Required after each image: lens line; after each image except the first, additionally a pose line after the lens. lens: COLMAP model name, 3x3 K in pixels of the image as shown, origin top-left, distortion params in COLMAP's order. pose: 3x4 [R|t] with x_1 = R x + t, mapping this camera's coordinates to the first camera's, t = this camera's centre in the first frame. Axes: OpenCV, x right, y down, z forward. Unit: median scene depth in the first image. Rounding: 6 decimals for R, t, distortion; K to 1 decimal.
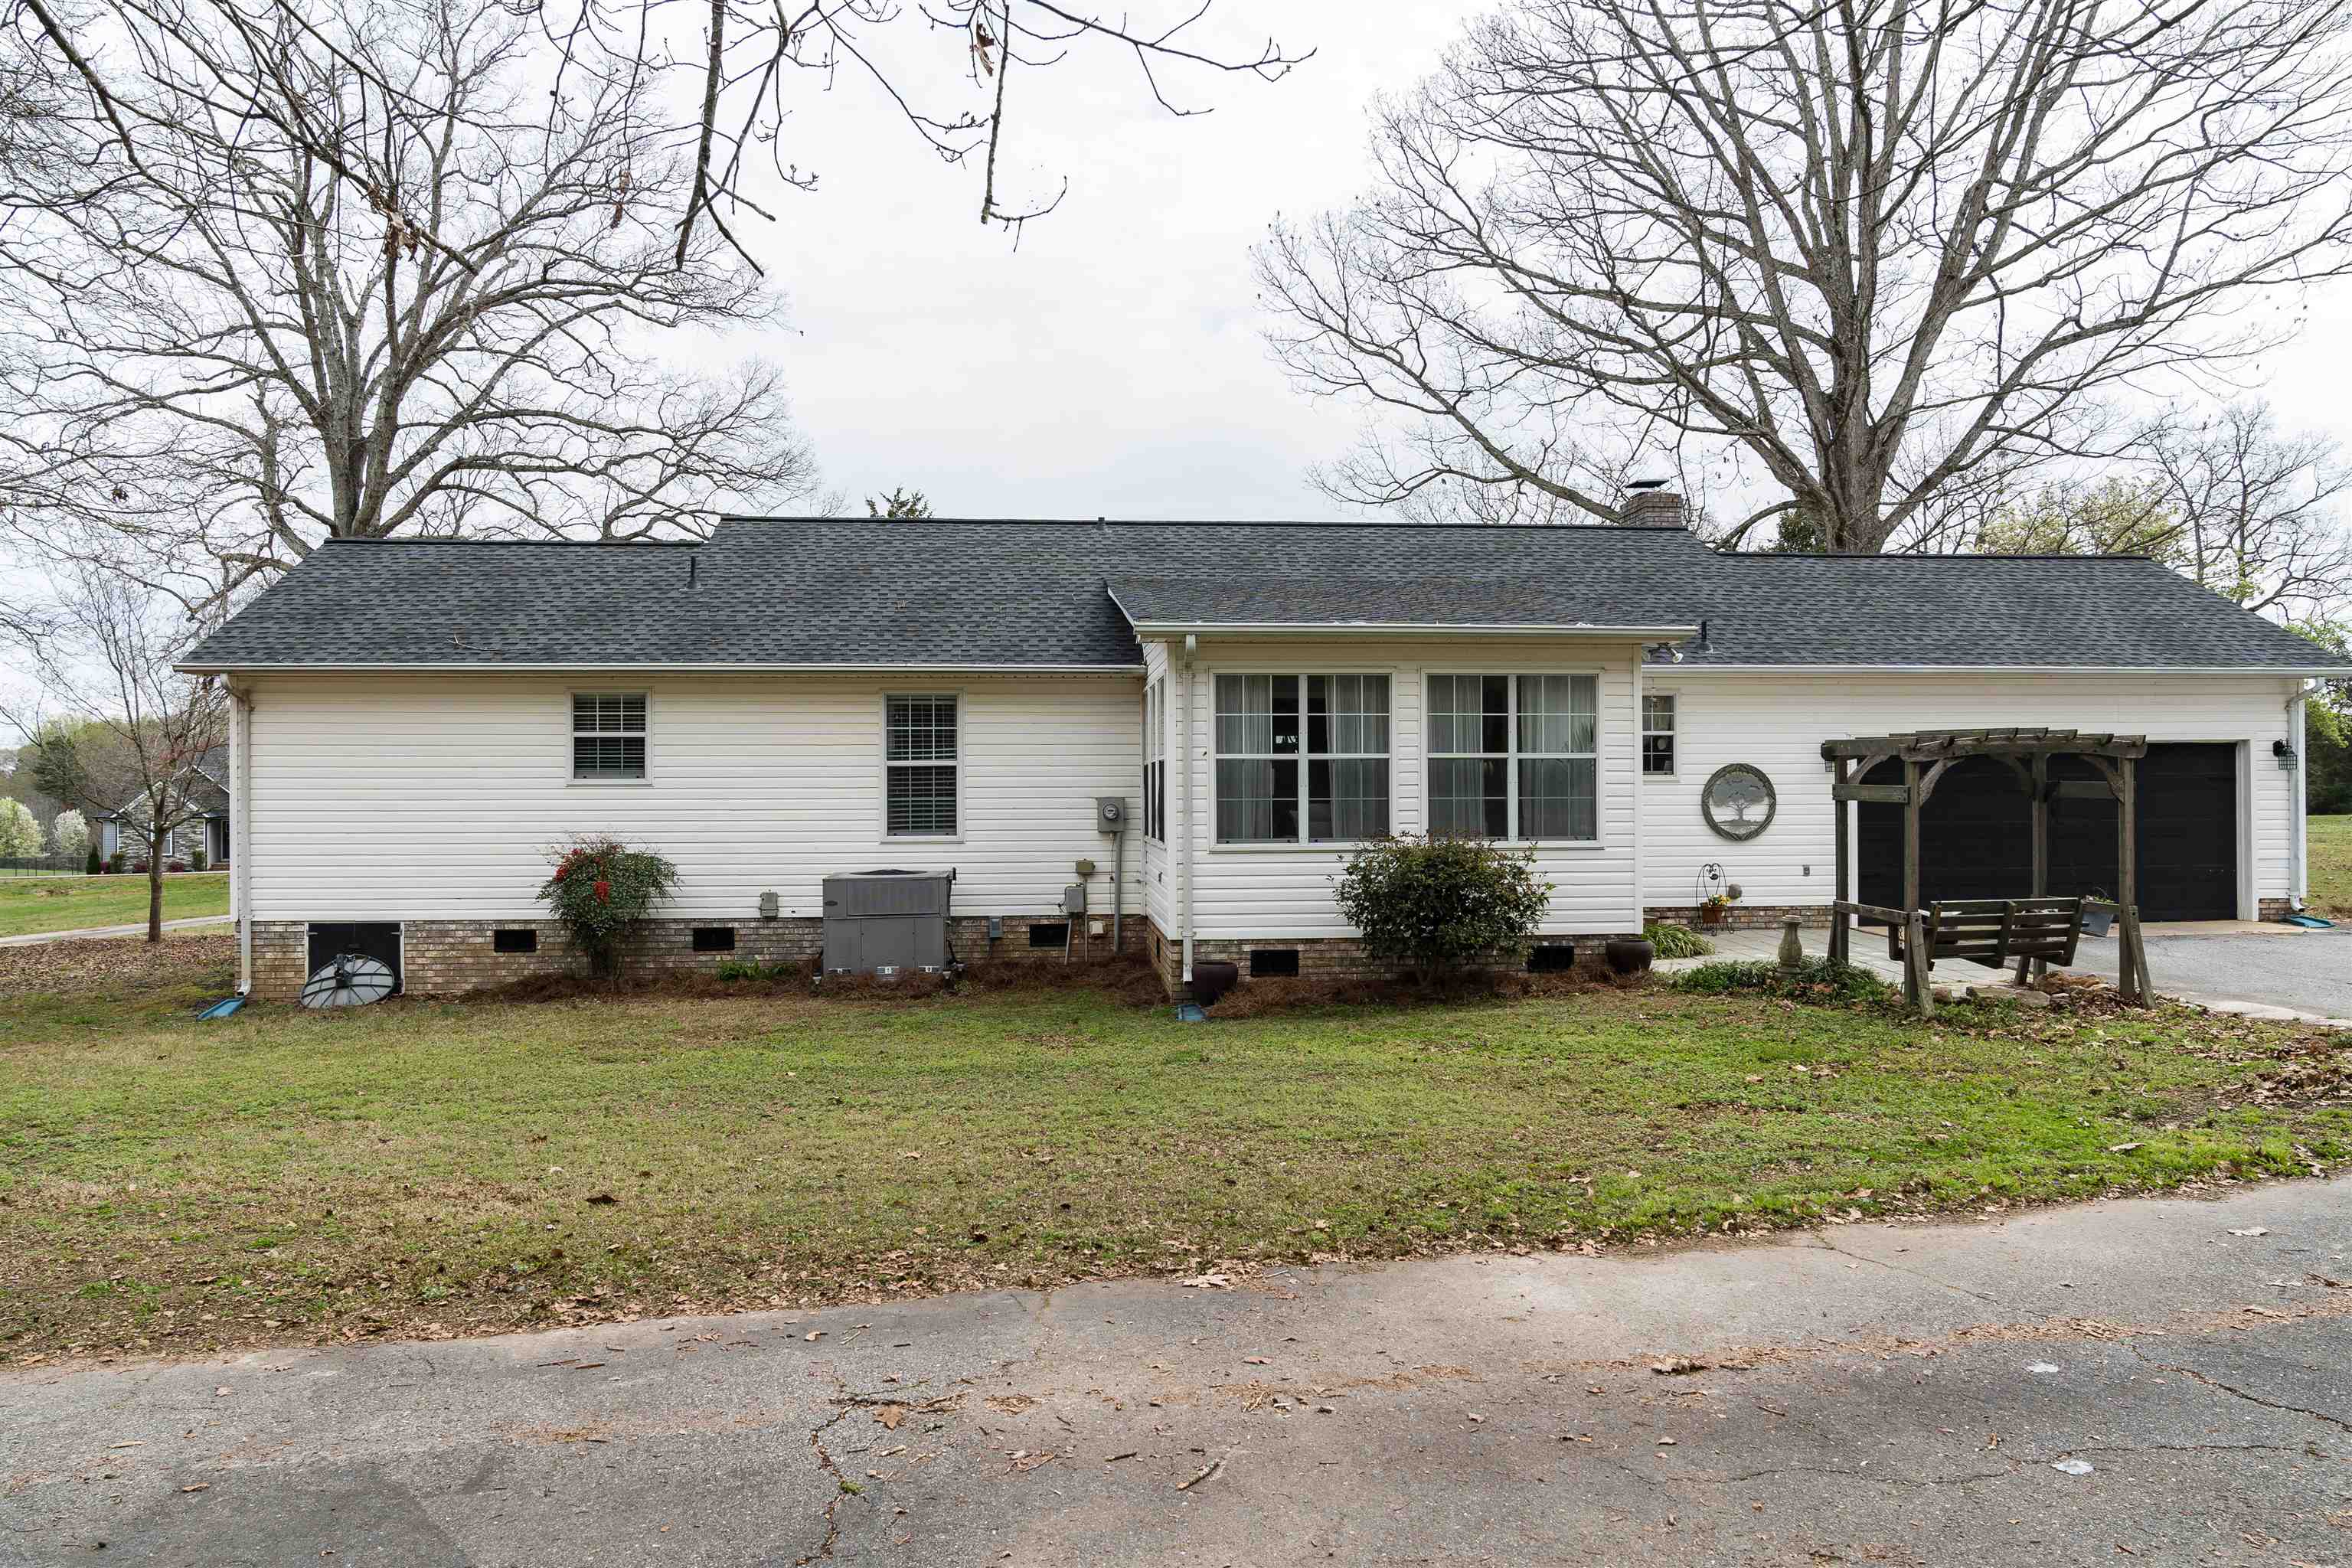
lens RADIAL K [[1602.5, 0, 1134.2], [0, 1602.5, 780.5], [0, 0, 1]] dist [-0.038392, 0.030536]
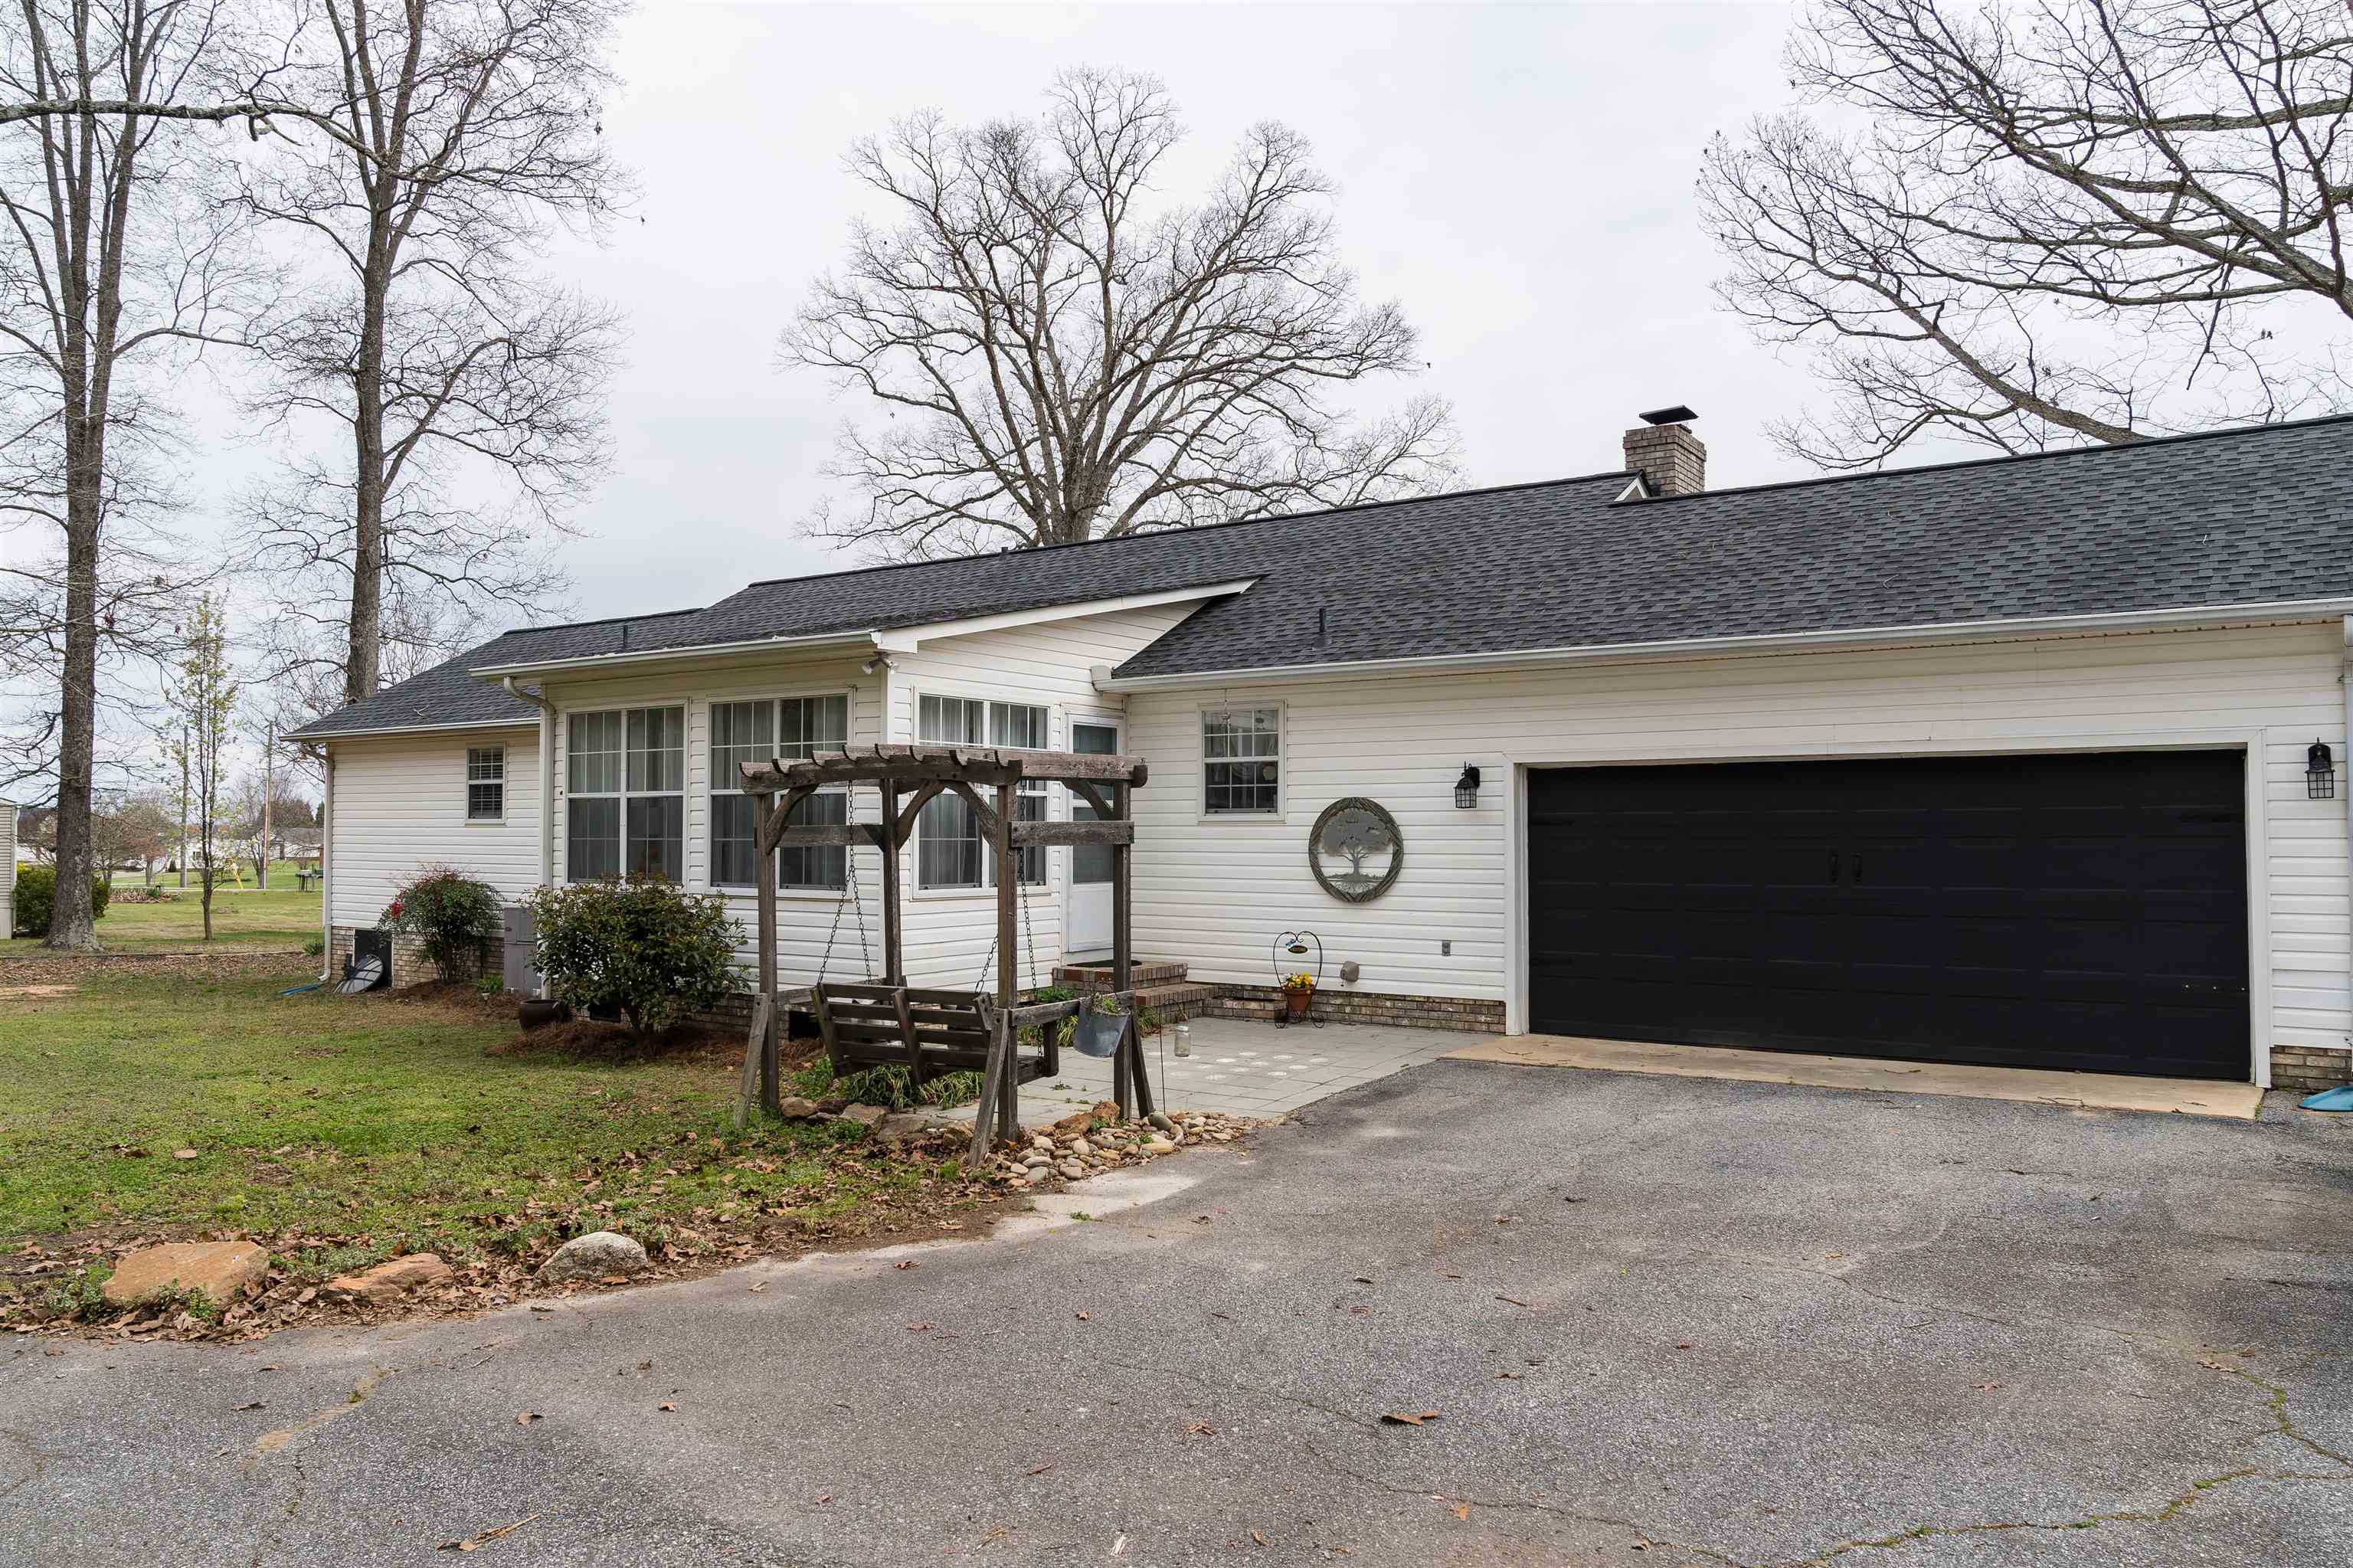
lens RADIAL K [[1639.6, 0, 1145.9], [0, 1639.6, 777.8], [0, 0, 1]] dist [-0.037055, 0.025228]
pose [[0.765060, -0.016810, -0.643740, 0.792704], [-0.002673, 0.999568, -0.029278, 0.002674], [0.643954, 0.024120, 0.764684, 0.358195]]
